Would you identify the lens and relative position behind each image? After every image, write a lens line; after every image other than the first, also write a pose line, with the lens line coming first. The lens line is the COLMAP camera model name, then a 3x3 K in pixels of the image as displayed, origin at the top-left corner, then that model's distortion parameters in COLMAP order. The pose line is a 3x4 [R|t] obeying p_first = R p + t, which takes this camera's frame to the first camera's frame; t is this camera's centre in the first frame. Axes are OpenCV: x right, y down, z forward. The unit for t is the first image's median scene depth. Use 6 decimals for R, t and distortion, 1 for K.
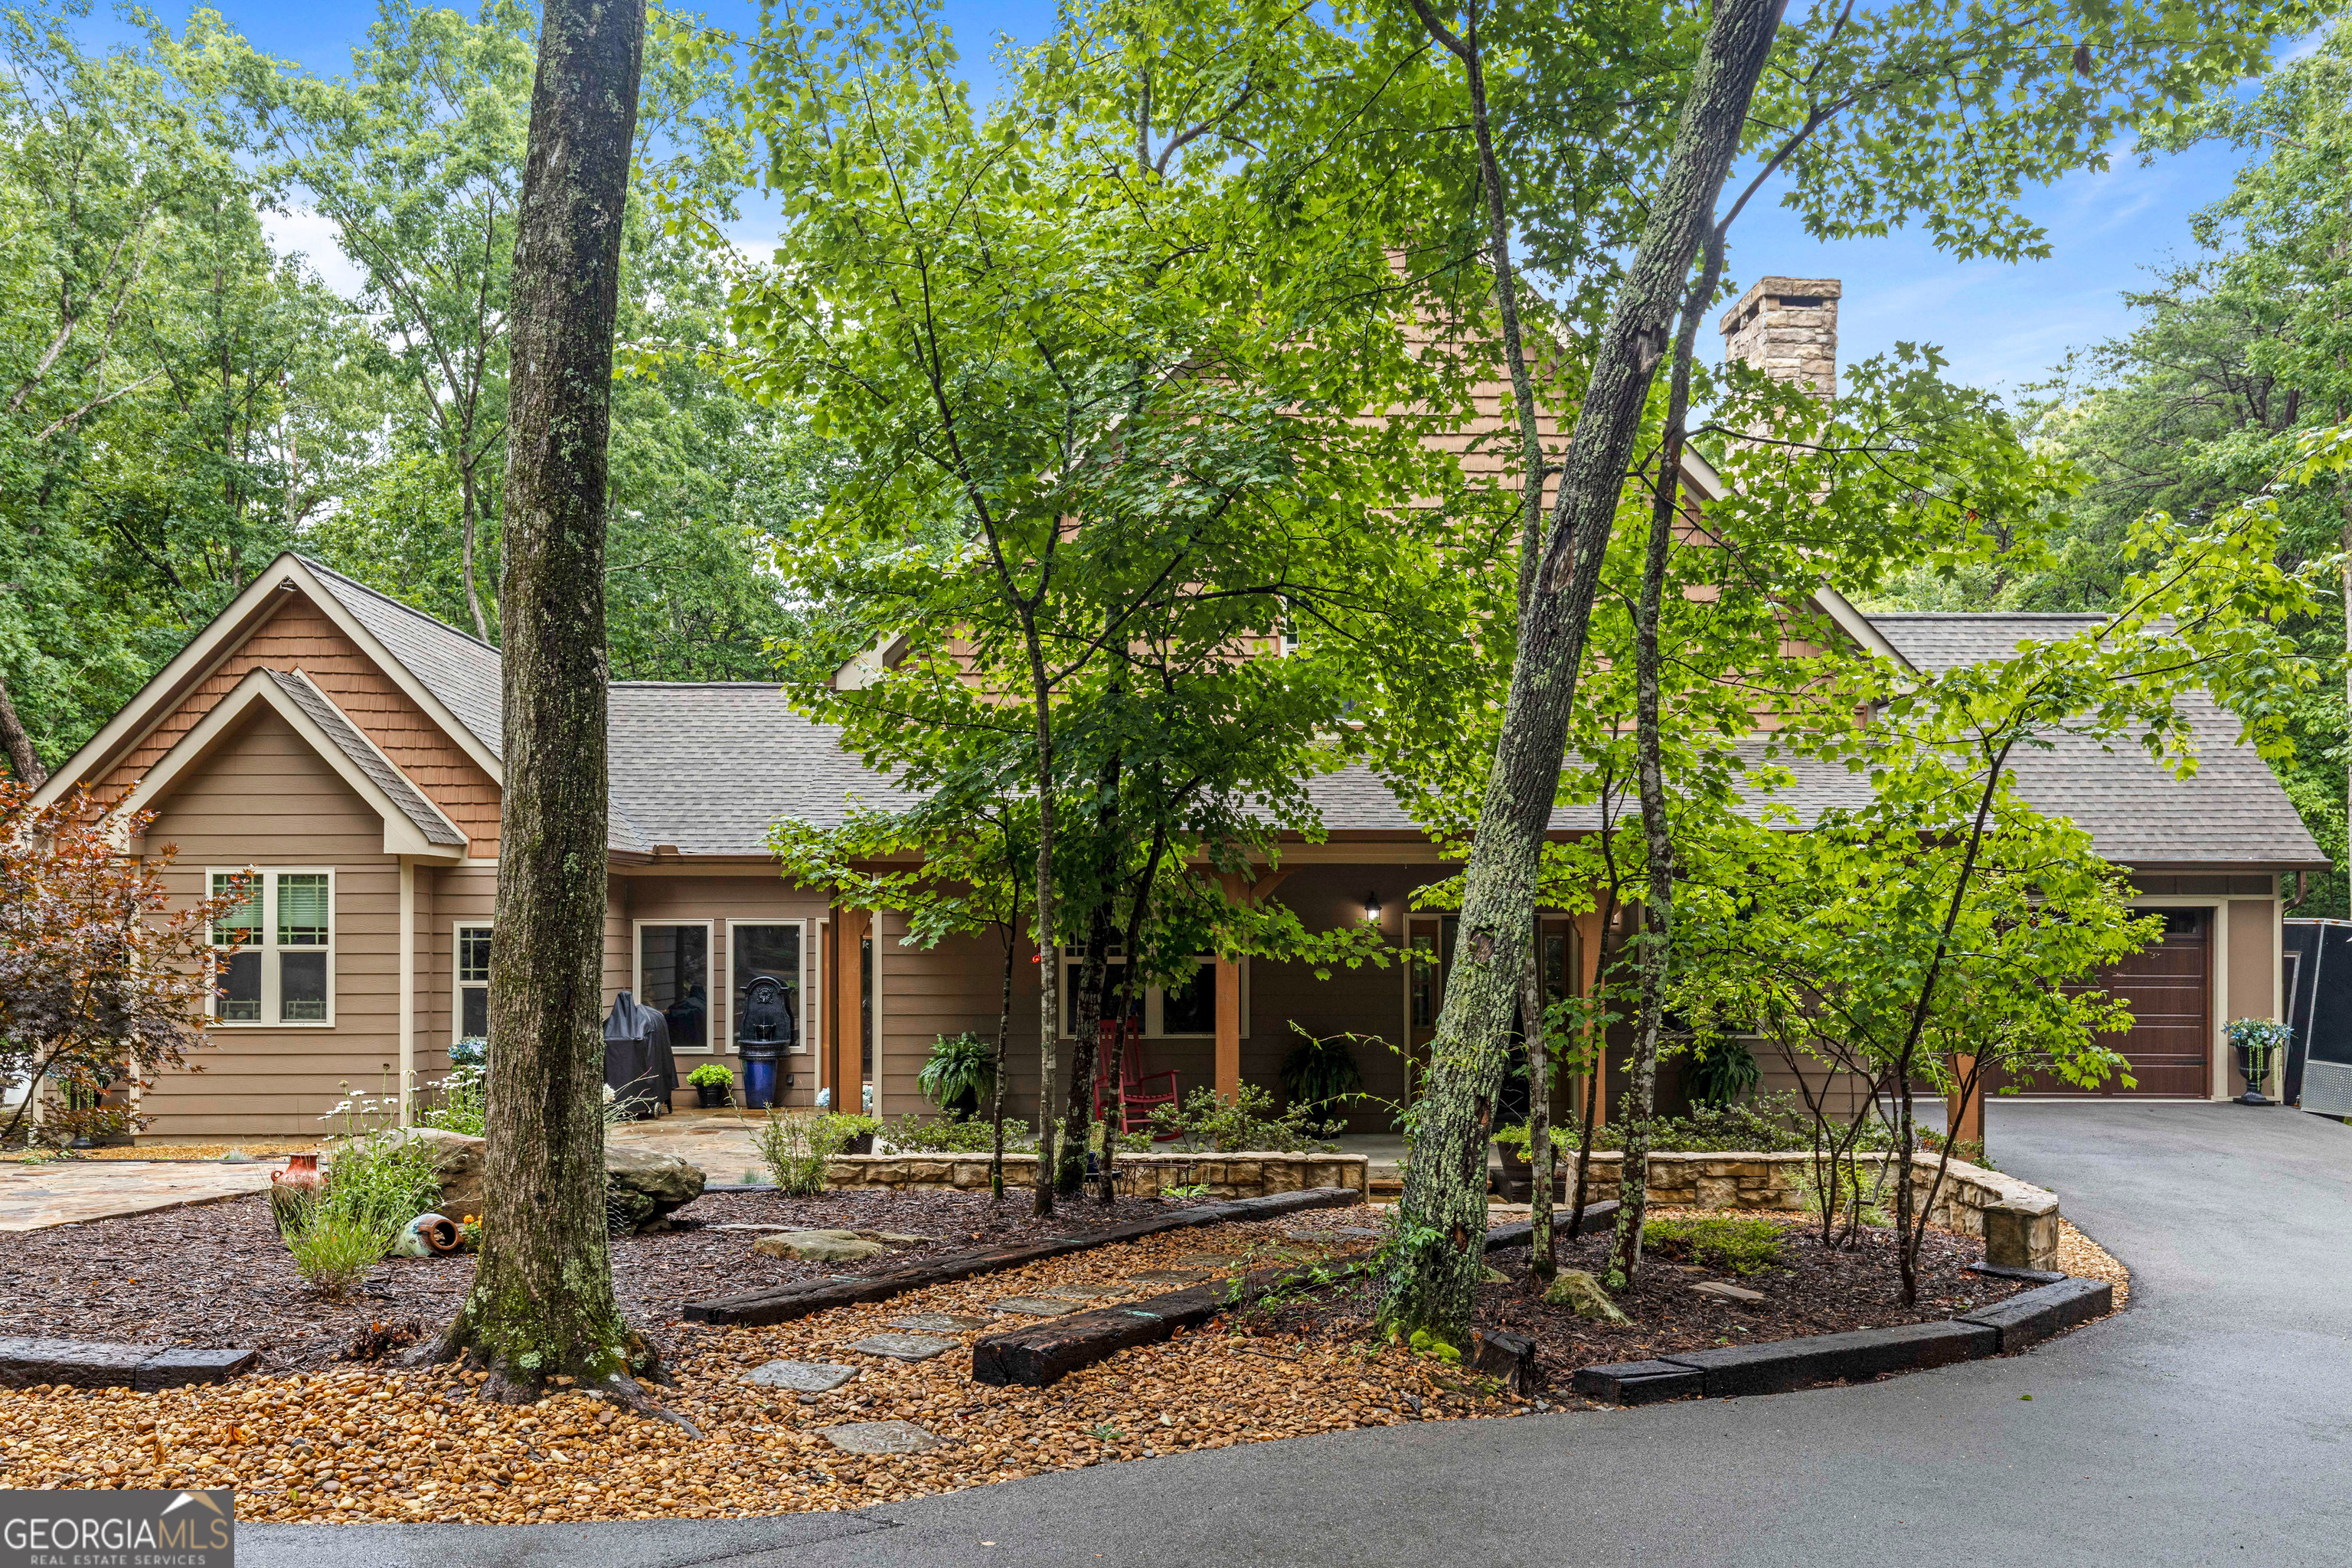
lens RADIAL K [[3265.4, 0, 1176.4], [0, 3265.4, 786.4], [0, 0, 1]] dist [-0.004812, 0.000000]
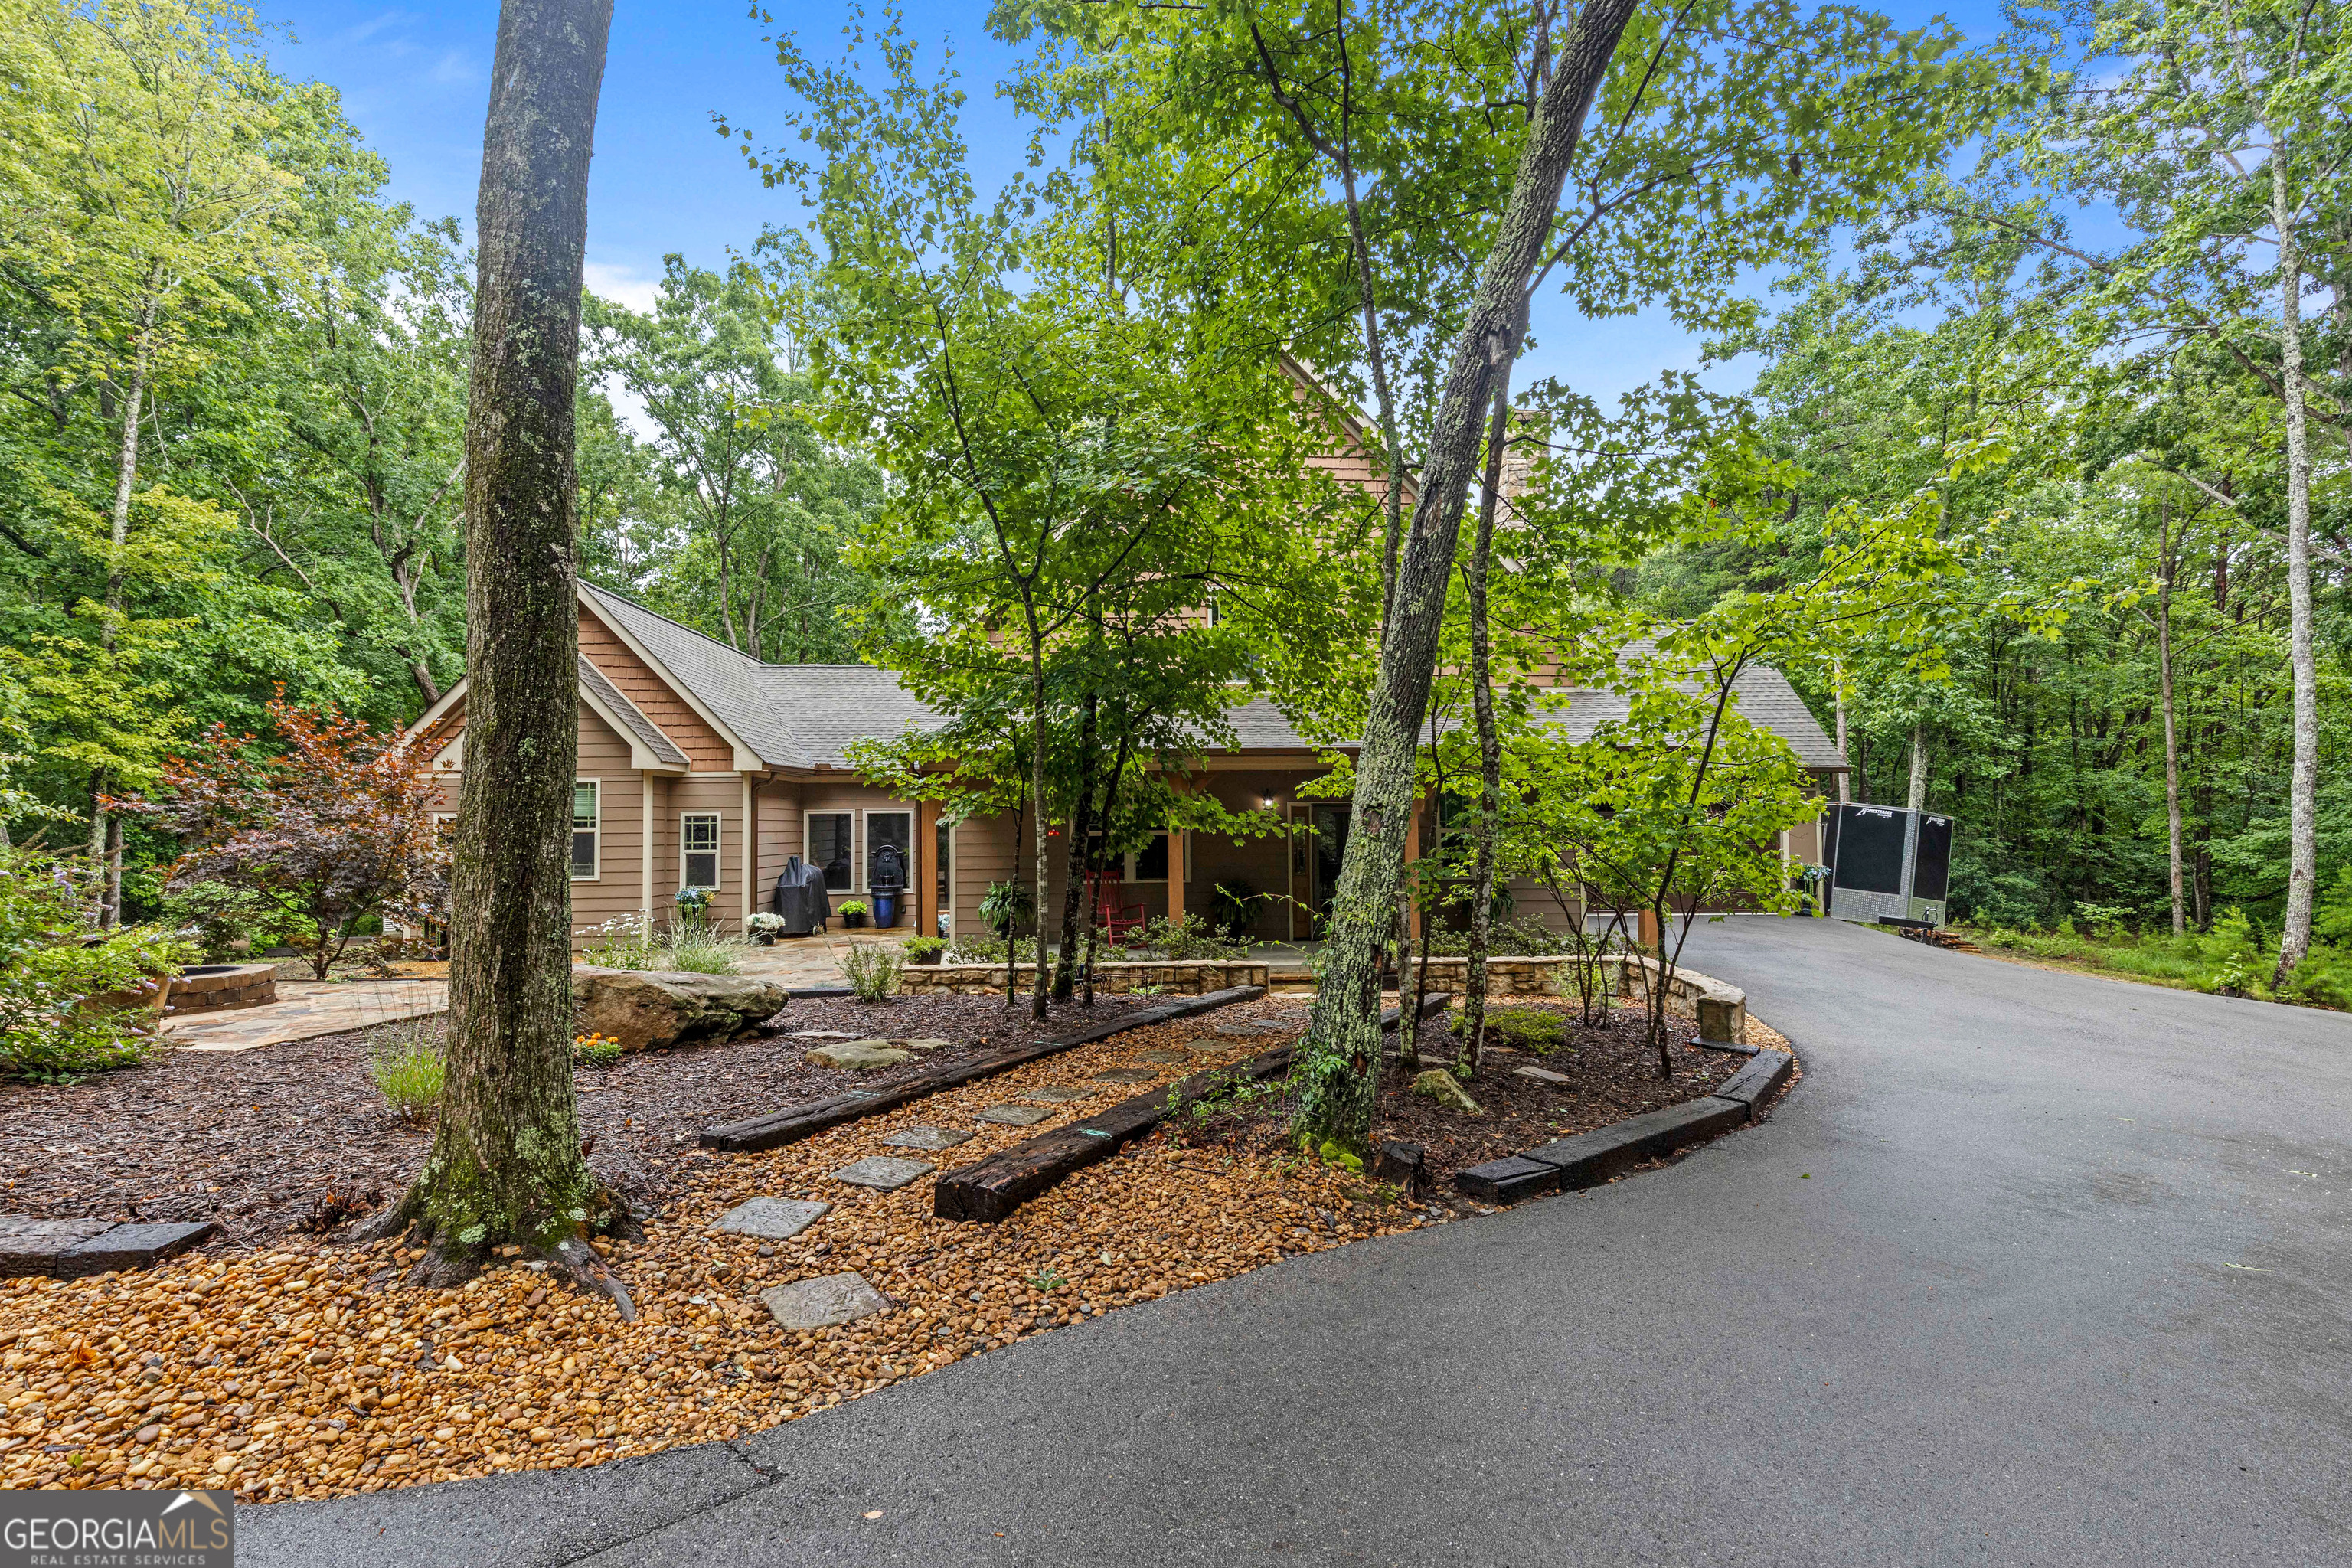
lens RADIAL K [[1089.9, 0, 1144.1], [0, 1089.9, 777.5], [0, 0, 1]] dist [0.001520, -0.000422]
pose [[0.999506, -0.009579, -0.029920, 0.018103], [0.009714, 0.999943, 0.004364, 0.027038], [0.029876, -0.004653, 0.999543, 0.531212]]
